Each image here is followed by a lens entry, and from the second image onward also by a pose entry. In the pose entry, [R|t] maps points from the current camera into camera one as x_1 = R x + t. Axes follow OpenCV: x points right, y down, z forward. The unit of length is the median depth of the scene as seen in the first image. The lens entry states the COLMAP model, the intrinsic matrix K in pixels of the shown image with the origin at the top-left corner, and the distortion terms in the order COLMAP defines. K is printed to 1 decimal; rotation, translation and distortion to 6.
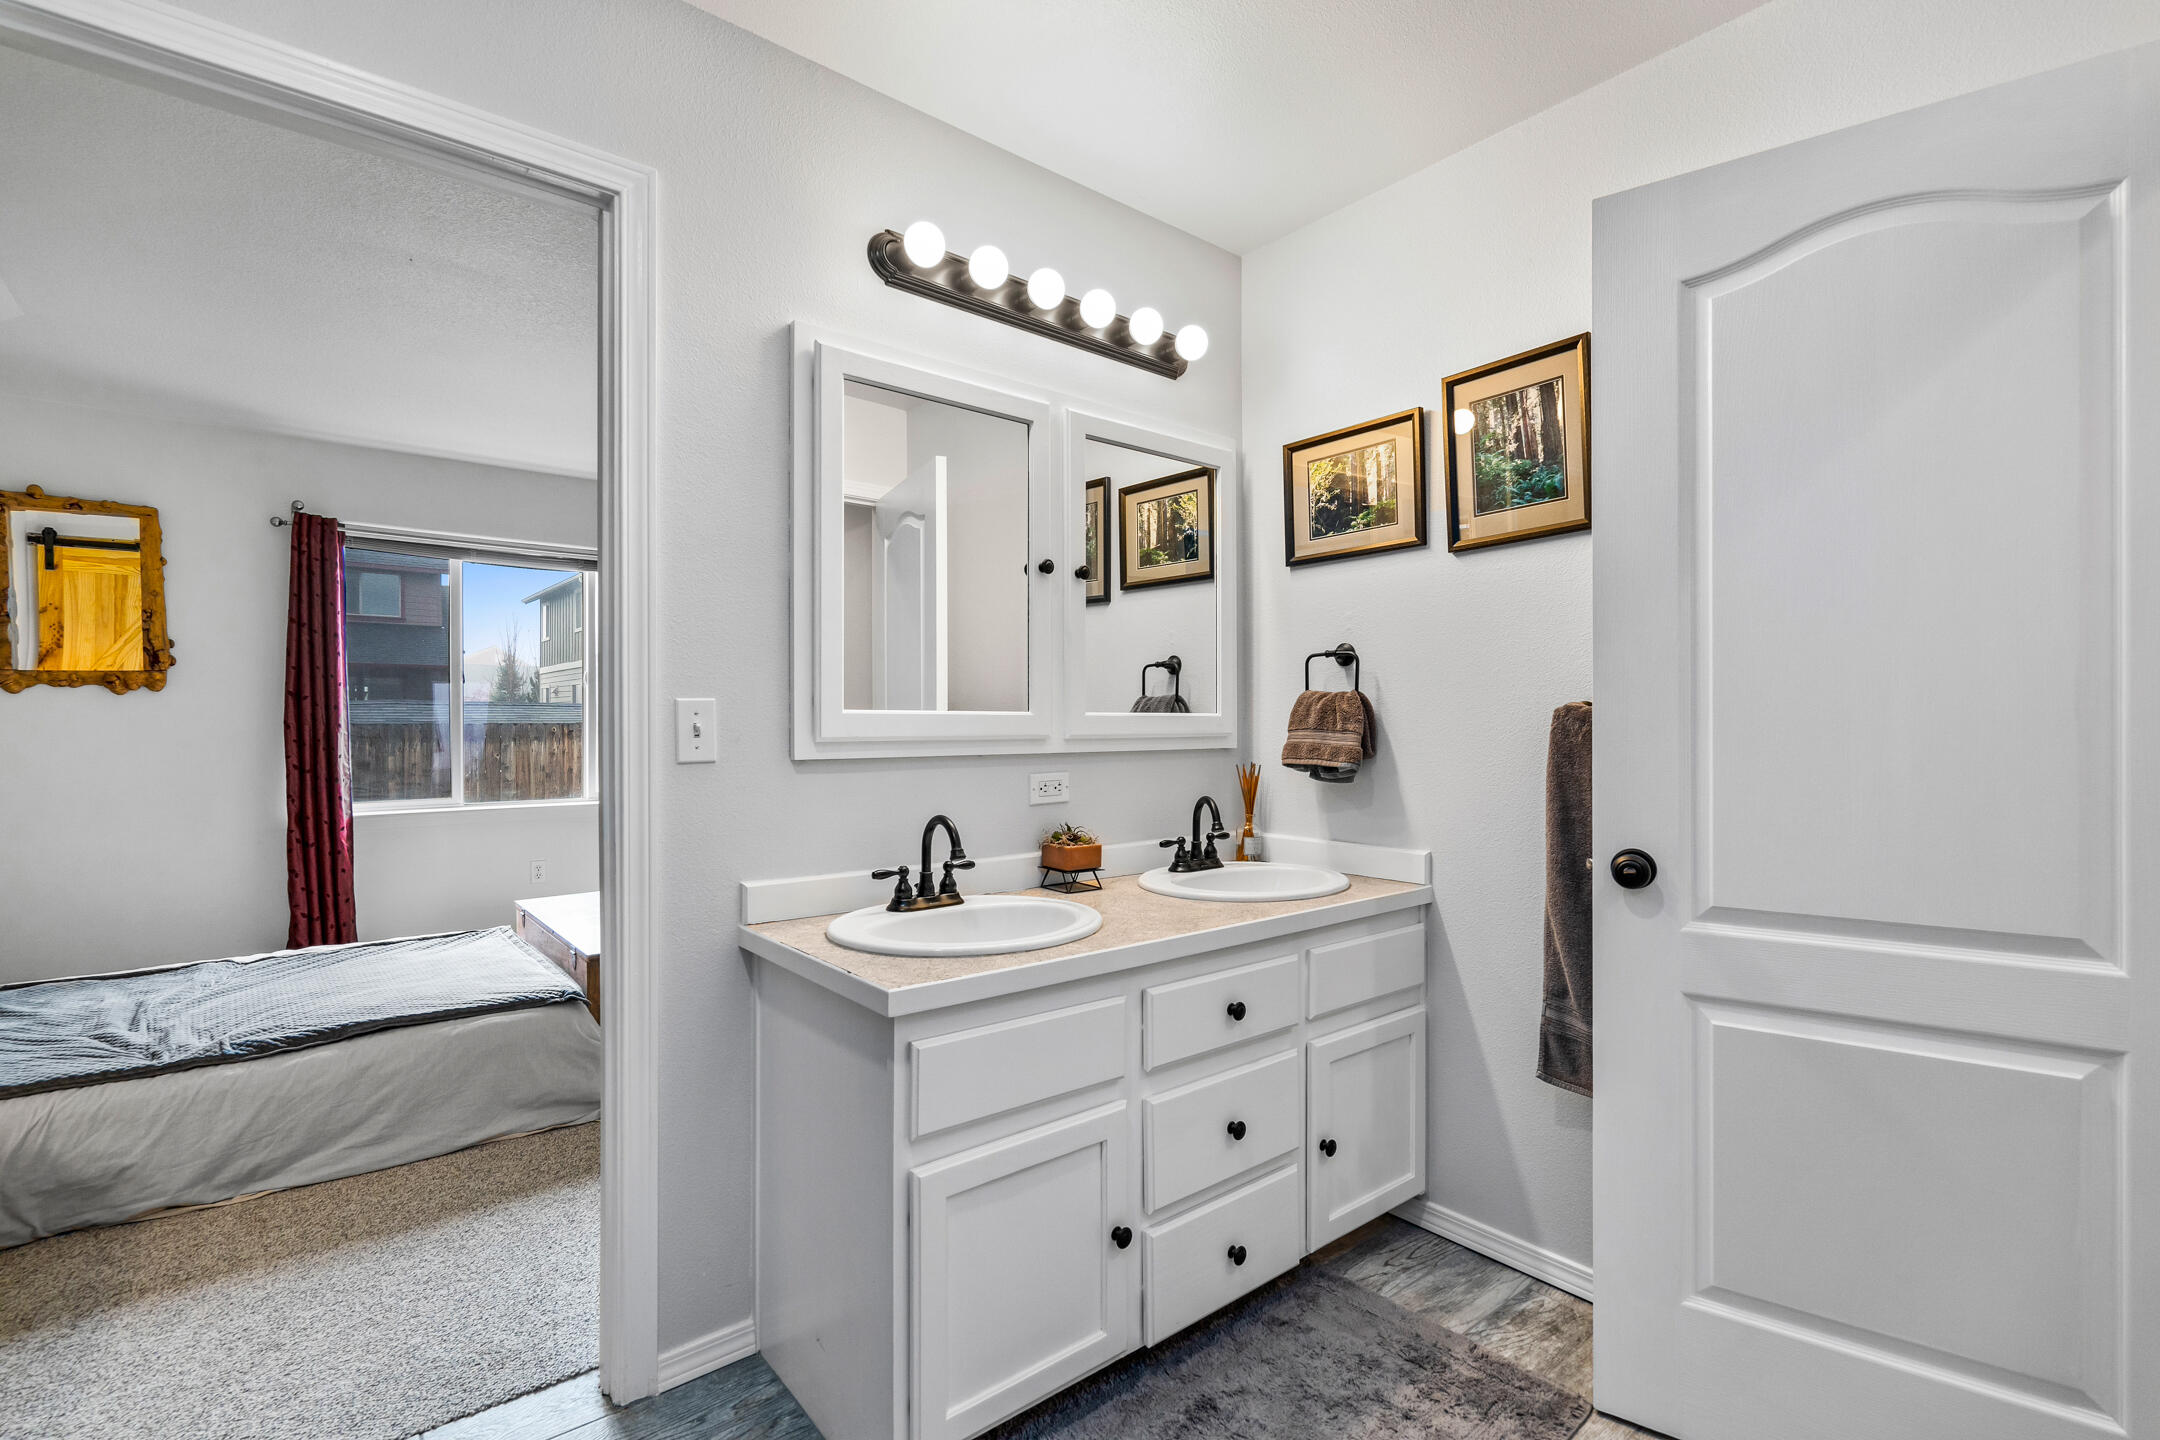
lens RADIAL K [[978.9, 0, 1092.0], [0, 978.9, 723.1], [0, 0, 1]] dist [-0.009677, 0.001932]
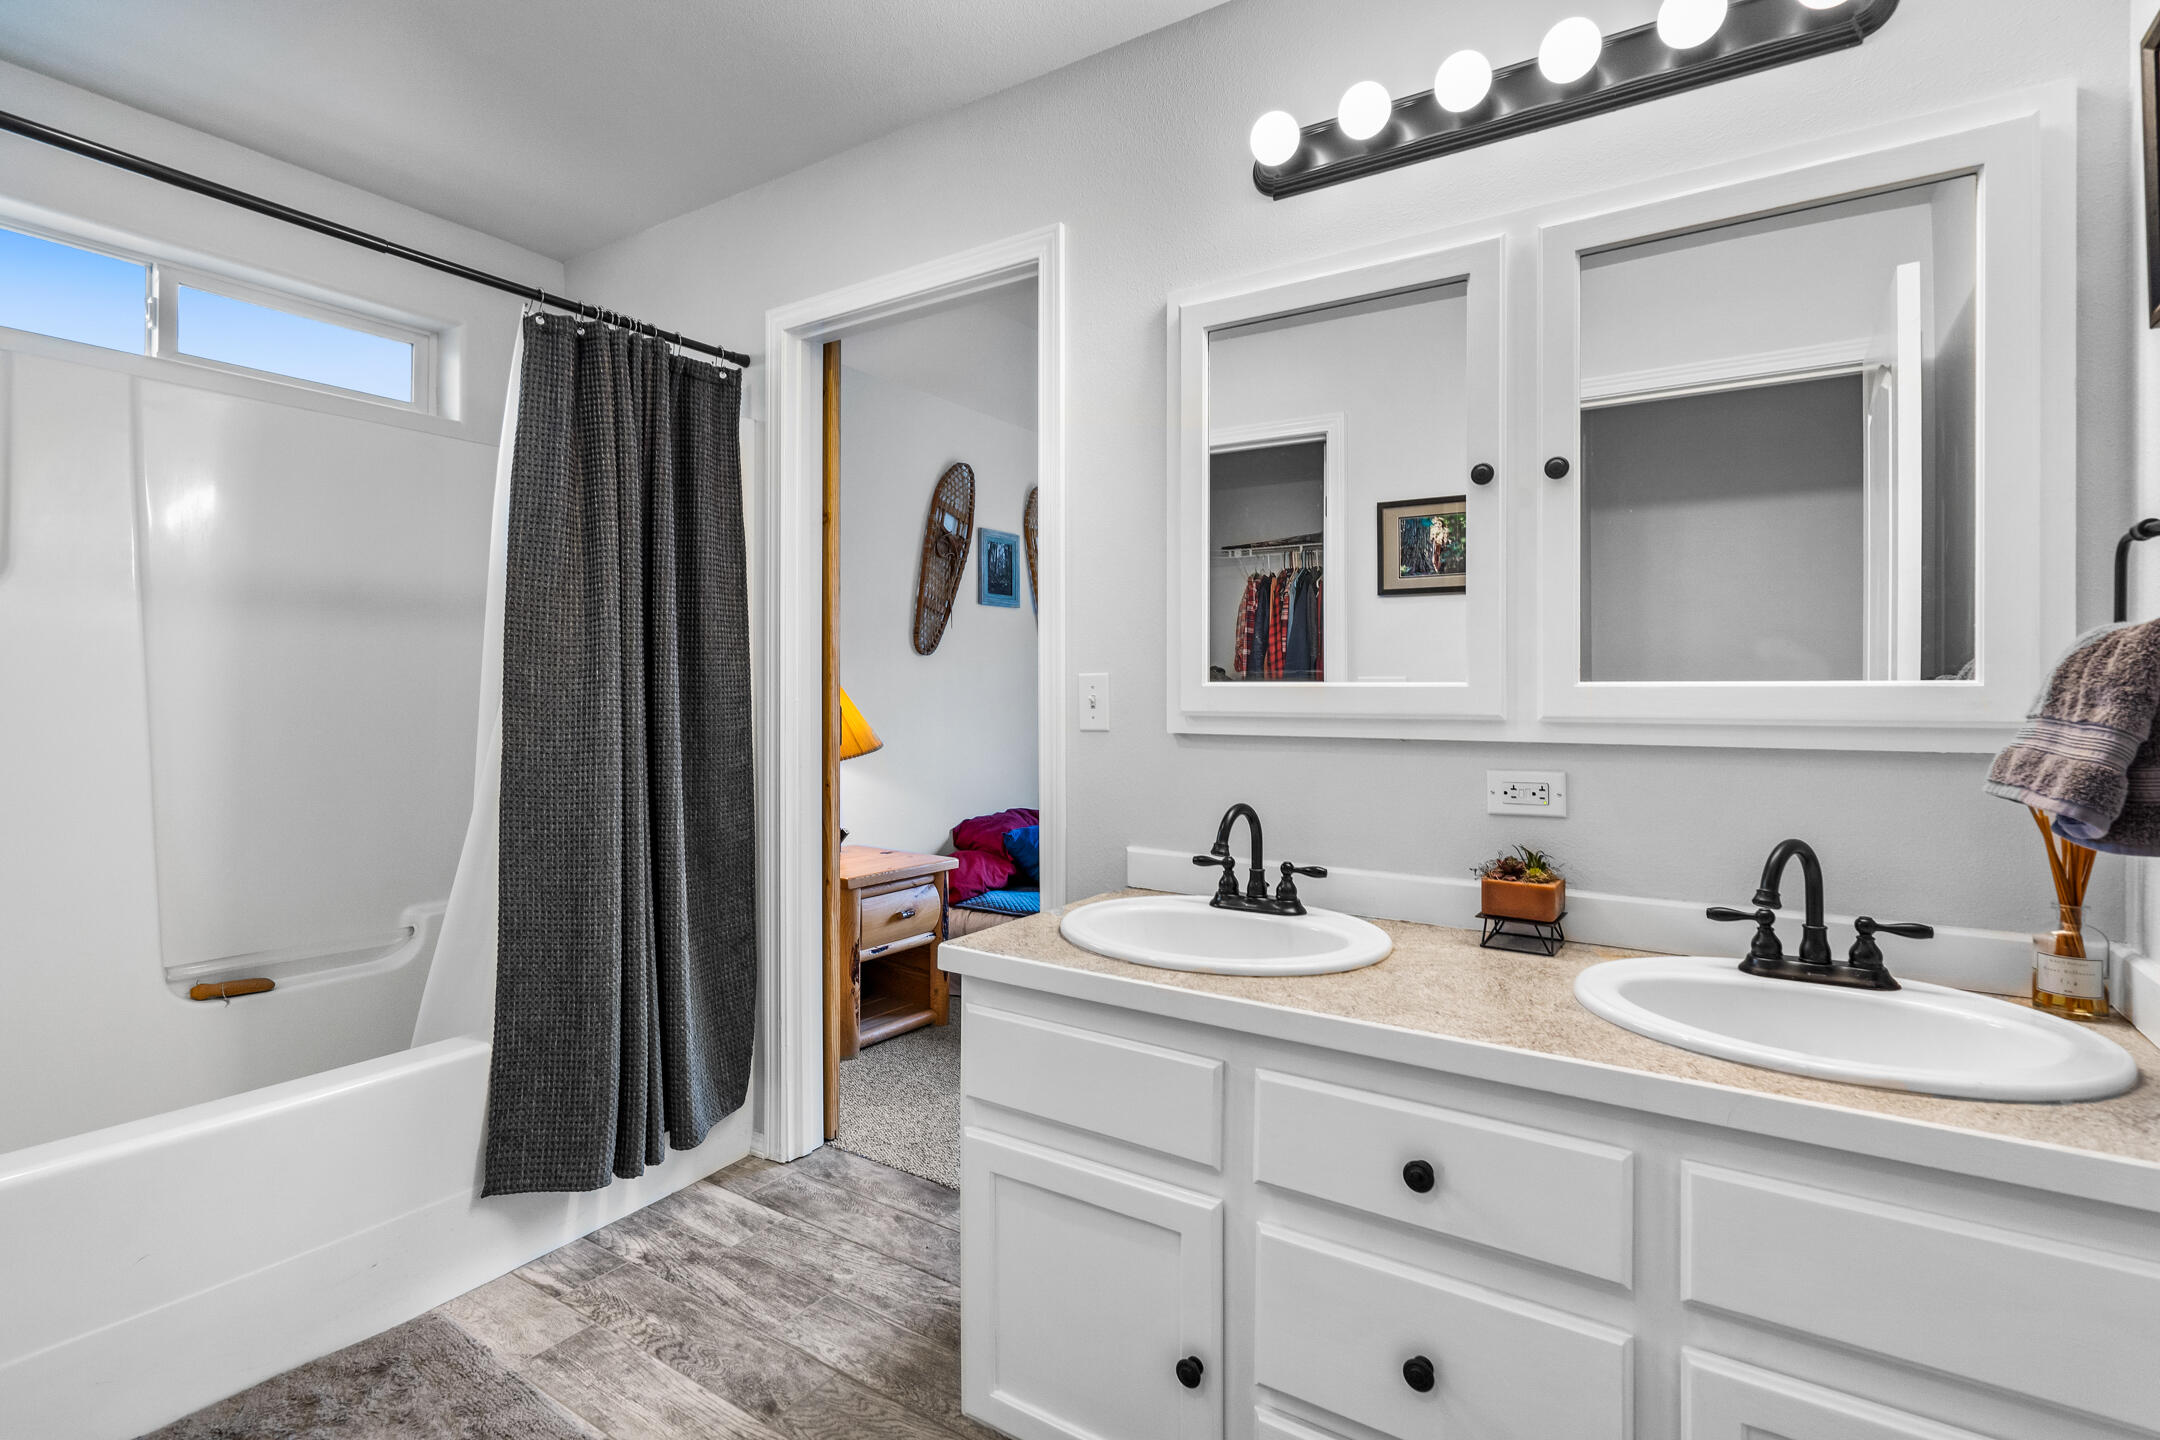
lens RADIAL K [[1061.9, 0, 1028.7], [0, 1061.9, 682.1], [0, 0, 1]] dist [-0.010693, 0.003986]
pose [[0.265986, -0.007578, -0.963947, 0.571244], [-0.005945, 0.999937, -0.009501, -0.001691], [0.963959, 0.008257, 0.265924, 0.472383]]
